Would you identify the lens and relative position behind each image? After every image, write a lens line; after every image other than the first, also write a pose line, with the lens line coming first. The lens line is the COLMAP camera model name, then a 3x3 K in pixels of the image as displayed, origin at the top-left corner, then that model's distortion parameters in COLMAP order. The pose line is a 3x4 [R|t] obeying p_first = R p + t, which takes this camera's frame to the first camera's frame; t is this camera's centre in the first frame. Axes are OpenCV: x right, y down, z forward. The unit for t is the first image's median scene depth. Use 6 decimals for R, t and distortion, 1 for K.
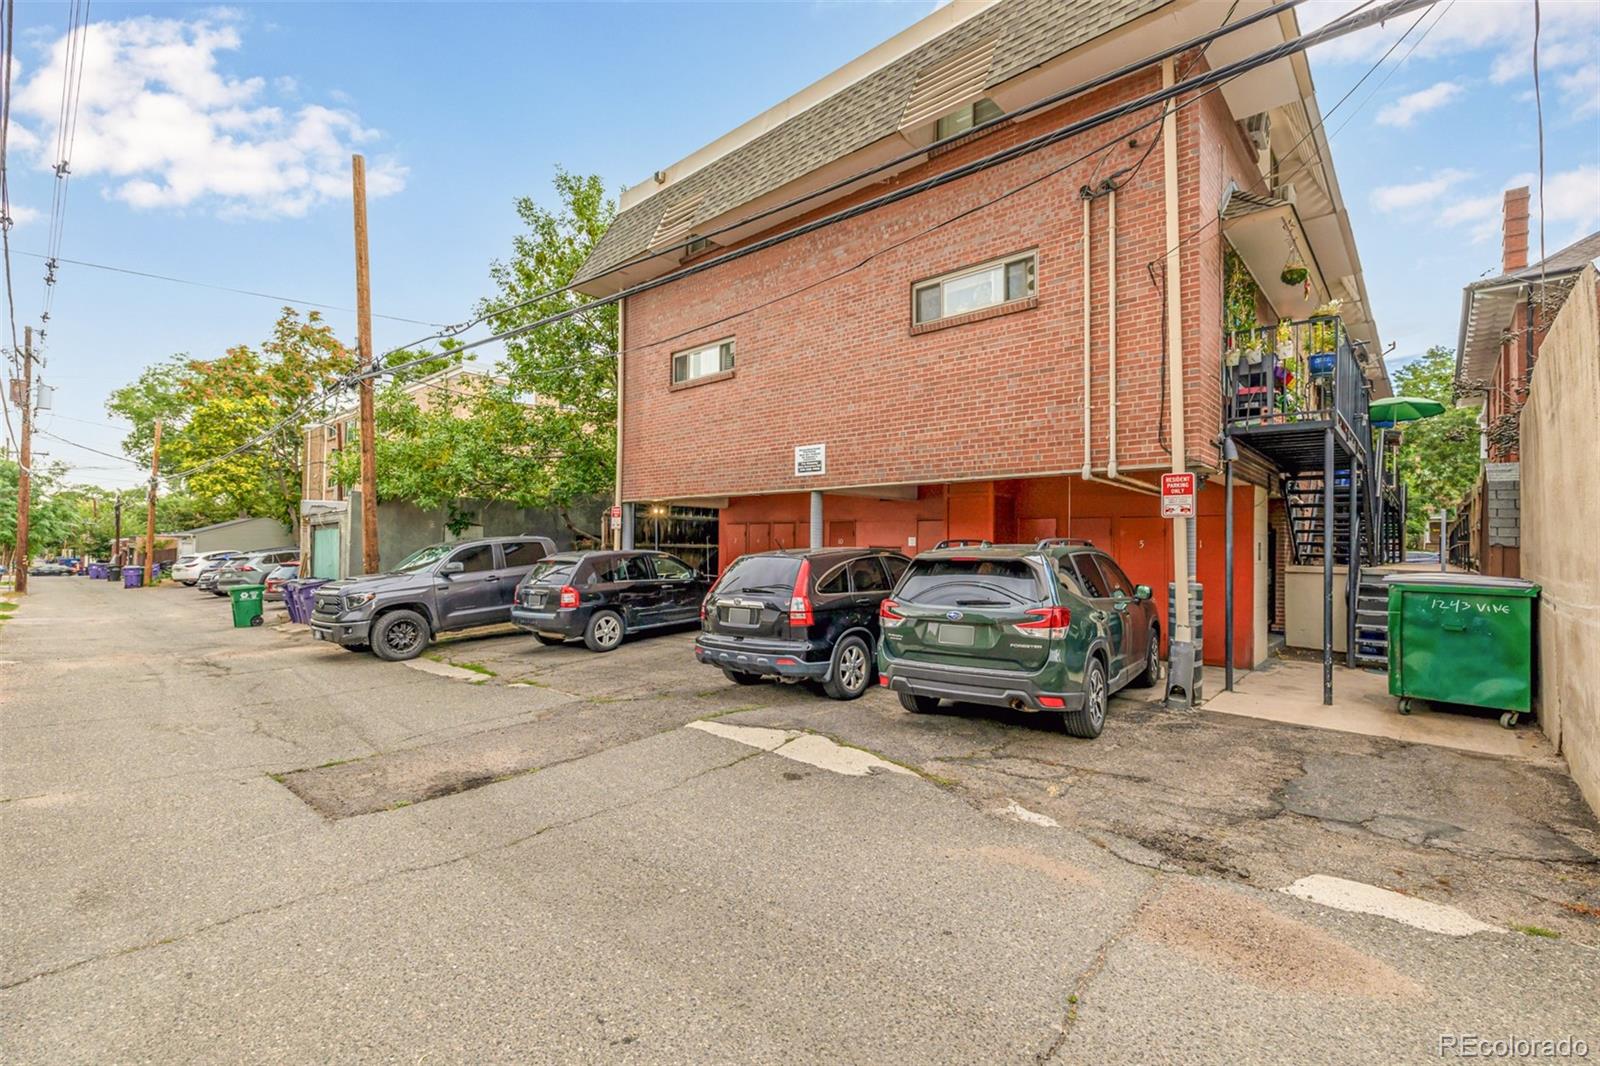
lens RADIAL K [[687.9, 0, 815.4], [0, 687.9, 520.5], [0, 0, 1]] dist [0.001557, 0.000198]
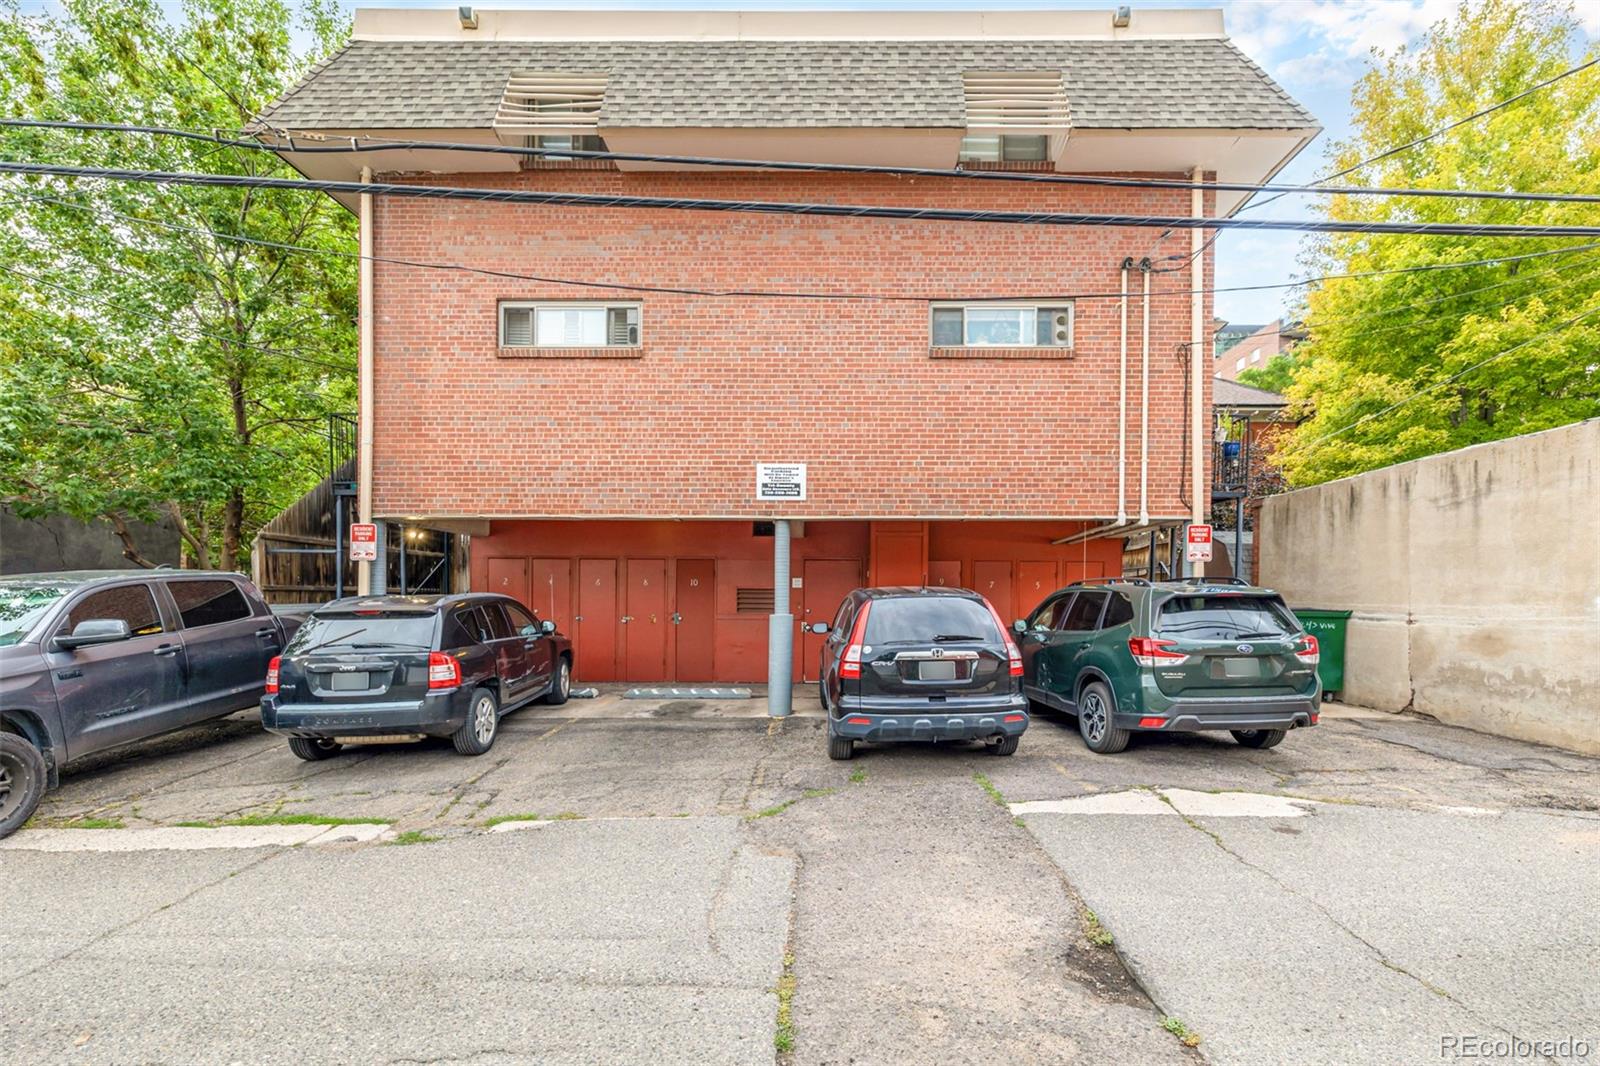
lens RADIAL K [[687.9, 0, 884.3], [0, 687.9, 593.9], [0, 0, 1]] dist [0.001557, 0.000198]
pose [[0.753608, -0.004816, 0.657306, -0.577090], [-0.020722, 0.999302, 0.031080, 0.022543], [-0.656997, -0.037042, 0.752983, 0.376514]]
